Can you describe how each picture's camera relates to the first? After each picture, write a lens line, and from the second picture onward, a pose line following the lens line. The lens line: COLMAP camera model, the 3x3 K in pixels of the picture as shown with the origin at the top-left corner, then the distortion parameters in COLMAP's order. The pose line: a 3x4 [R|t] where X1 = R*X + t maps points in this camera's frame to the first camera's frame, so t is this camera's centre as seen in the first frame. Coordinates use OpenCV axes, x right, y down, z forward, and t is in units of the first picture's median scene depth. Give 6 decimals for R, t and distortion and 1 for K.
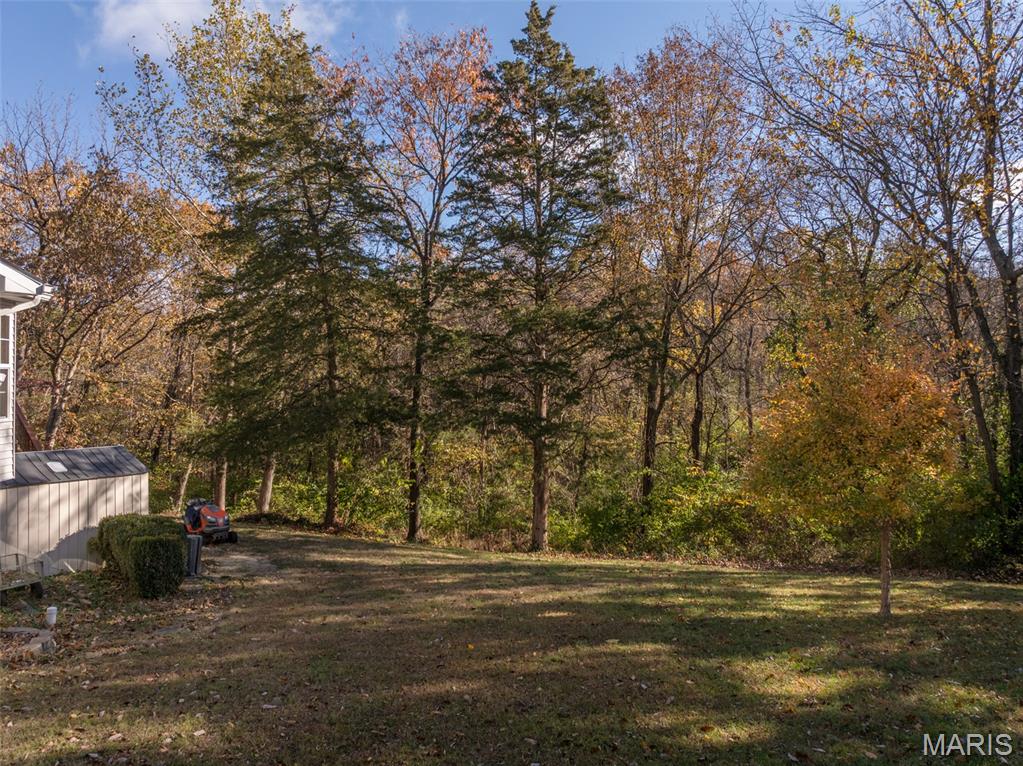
lens RADIAL K [[721.7, 0, 513.0], [0, 721.7, 379.6], [0, 0, 1]] dist [-0.037924, 0.005086]
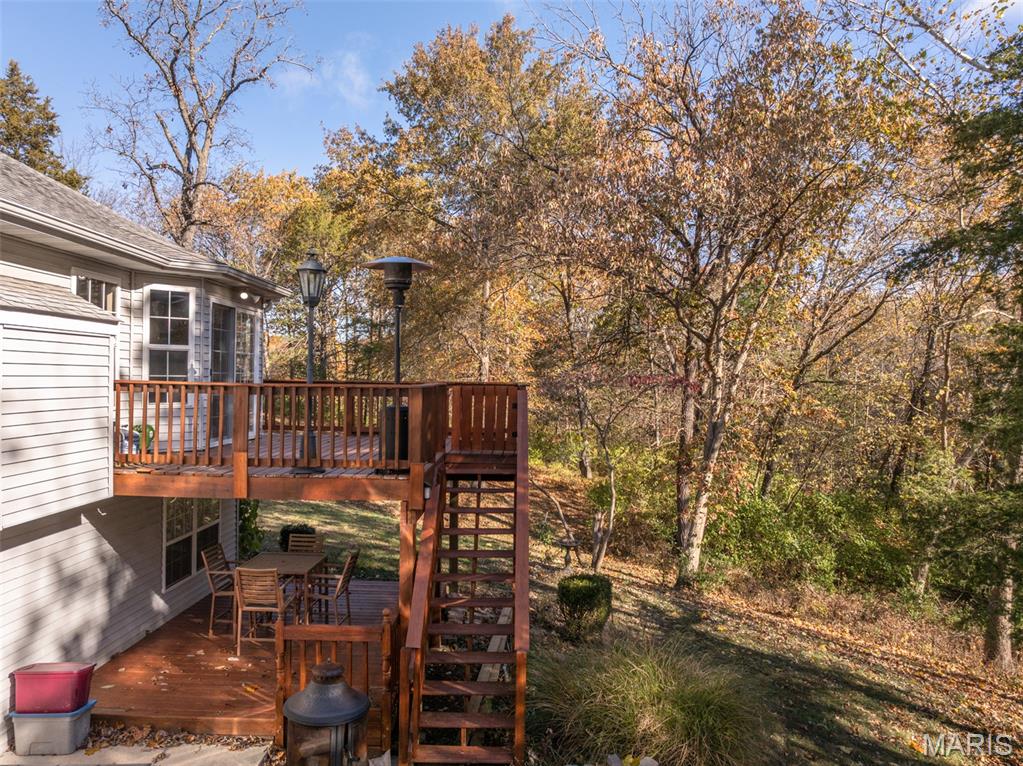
lens RADIAL K [[721.7, 0, 513.0], [0, 721.7, 379.6], [0, 0, 1]] dist [-0.037924, 0.005086]
pose [[0.564105, -0.002379, -0.825700, -0.446708], [-0.002143, 0.999988, -0.004345, 0.013443], [0.825700, 0.004221, 0.564093, 1.015004]]
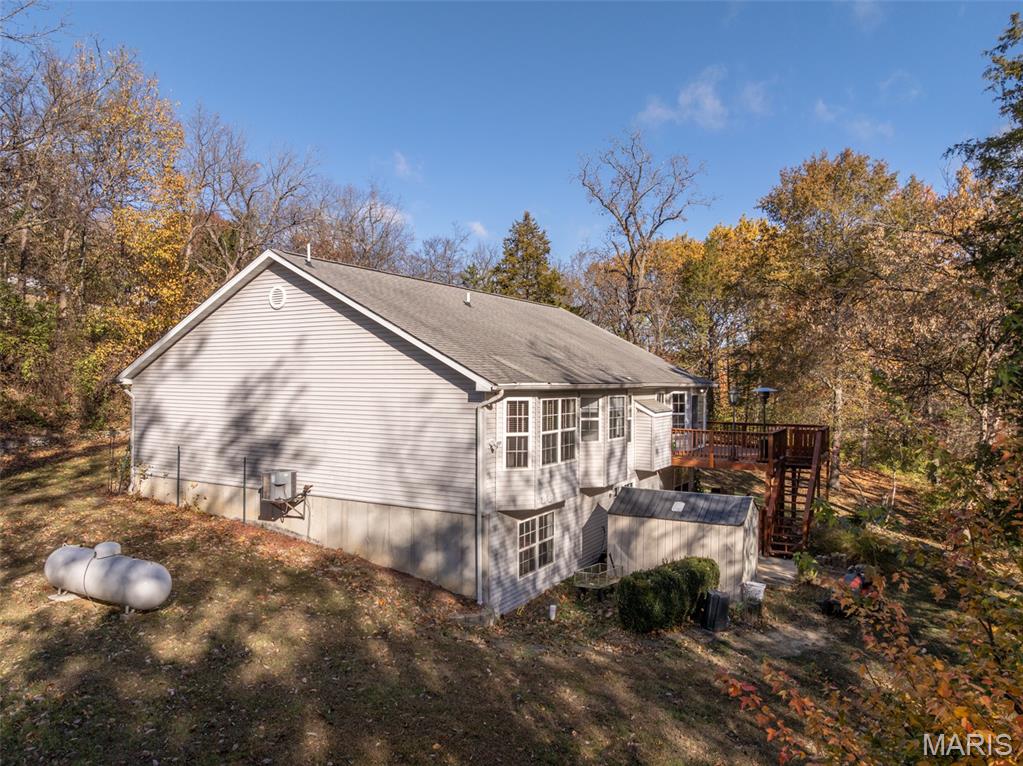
lens RADIAL K [[721.7, 0, 513.0], [0, 721.7, 379.6], [0, 0, 1]] dist [-0.037924, 0.005086]
pose [[0.088086, -0.009133, -0.996071, 0.553011], [-0.000890, 0.999957, -0.009247, -0.082171], [0.996113, 0.001701, 0.088074, 0.572503]]
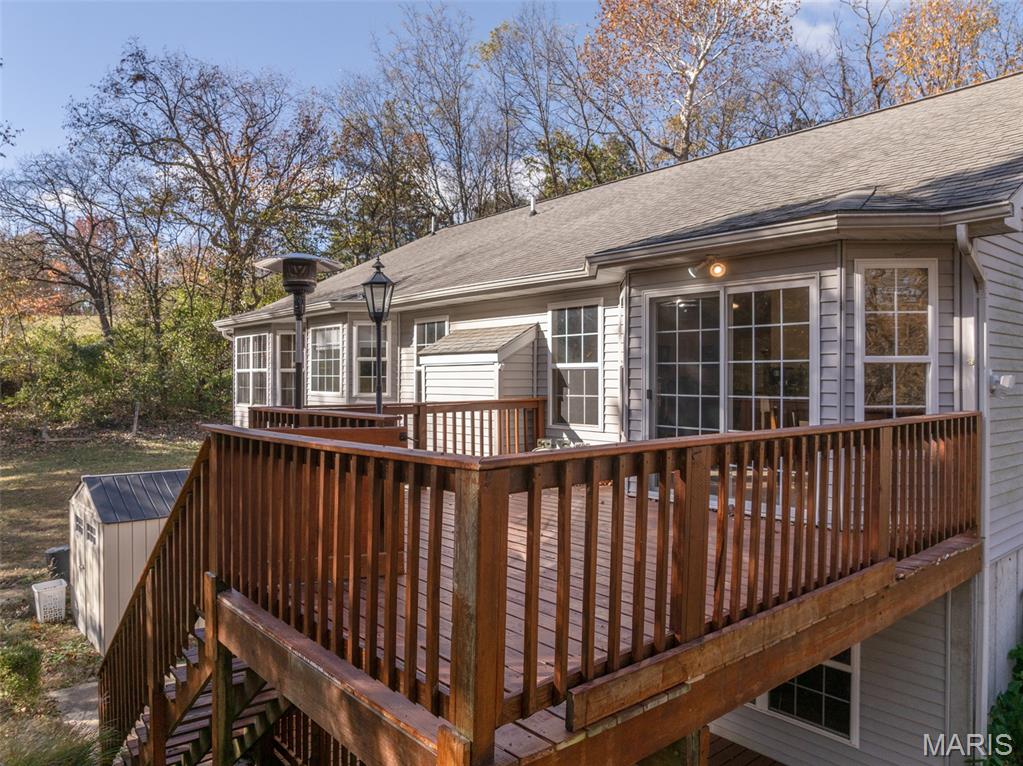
lens RADIAL K [[721.7, 0, 513.0], [0, 721.7, 379.6], [0, 0, 1]] dist [-0.037924, 0.005086]
pose [[-0.966639, -0.011592, 0.255882, -1.182806], [-0.012062, 0.999927, -0.000268, -0.004485], [-0.255860, -0.003346, -0.966708, 1.646713]]
